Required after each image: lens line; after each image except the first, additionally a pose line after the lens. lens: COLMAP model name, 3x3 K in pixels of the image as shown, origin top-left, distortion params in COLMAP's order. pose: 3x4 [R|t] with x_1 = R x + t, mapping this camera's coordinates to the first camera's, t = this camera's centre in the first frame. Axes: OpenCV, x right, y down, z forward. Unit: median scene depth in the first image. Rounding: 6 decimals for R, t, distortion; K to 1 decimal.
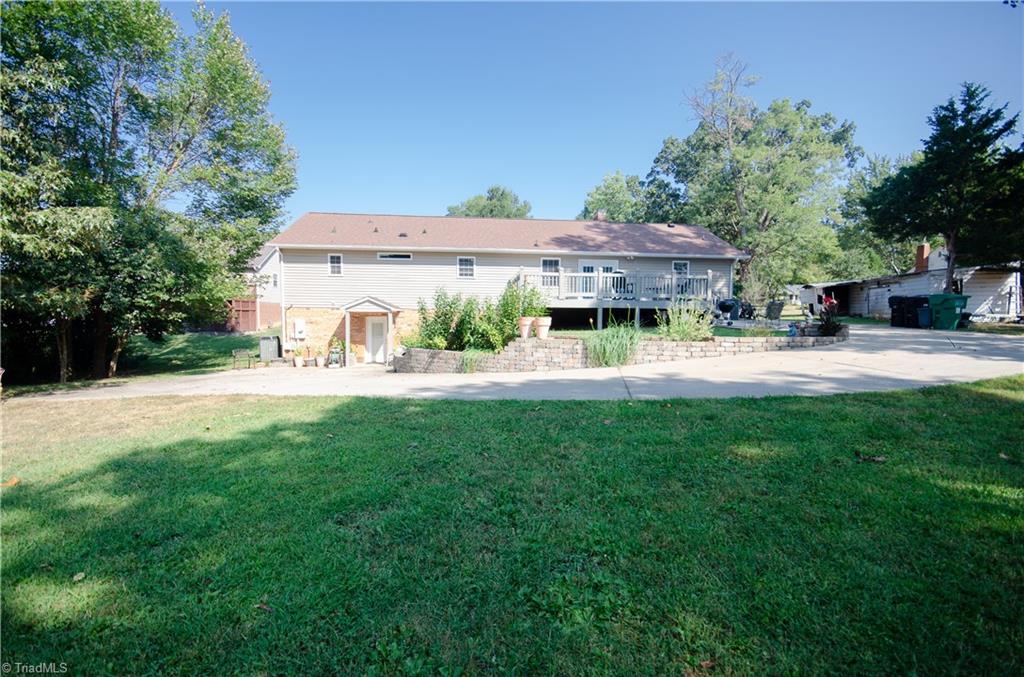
lens RADIAL K [[449.4, 0, 514.1], [0, 449.4, 342.5], [0, 0, 1]] dist [0.001200, -0.008149]
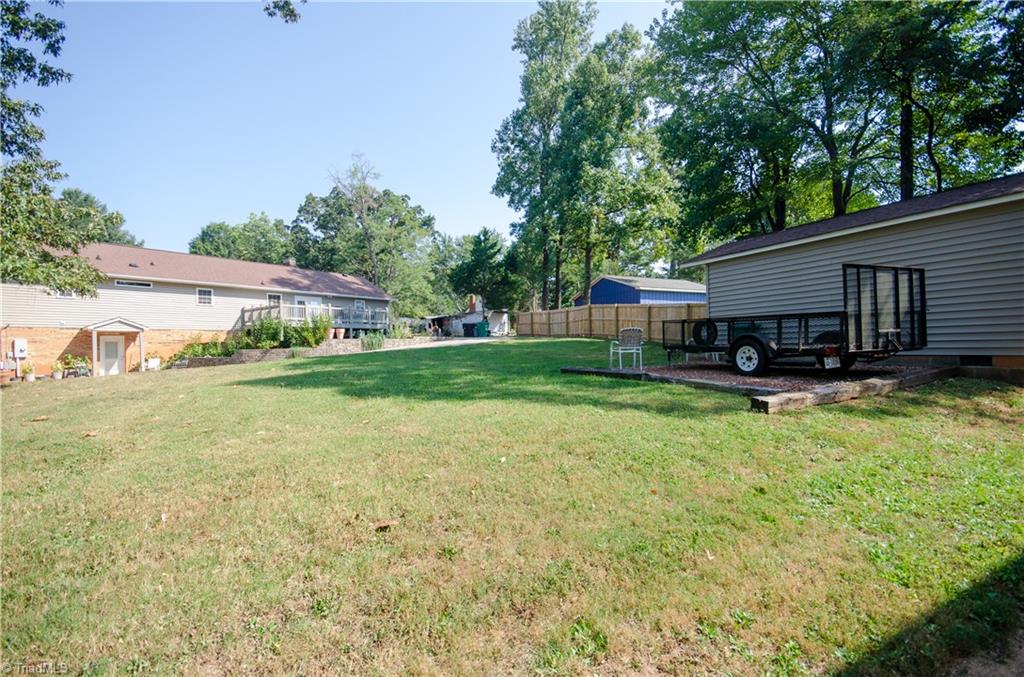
lens RADIAL K [[449.4, 0, 512.1], [0, 449.4, 339.2], [0, 0, 1]] dist [0.001200, -0.008149]
pose [[0.679408, -0.011327, 0.733674, -0.442598], [0.066446, 0.996722, -0.046144, 0.067660], [-0.730746, 0.080100, 0.677933, -0.476151]]
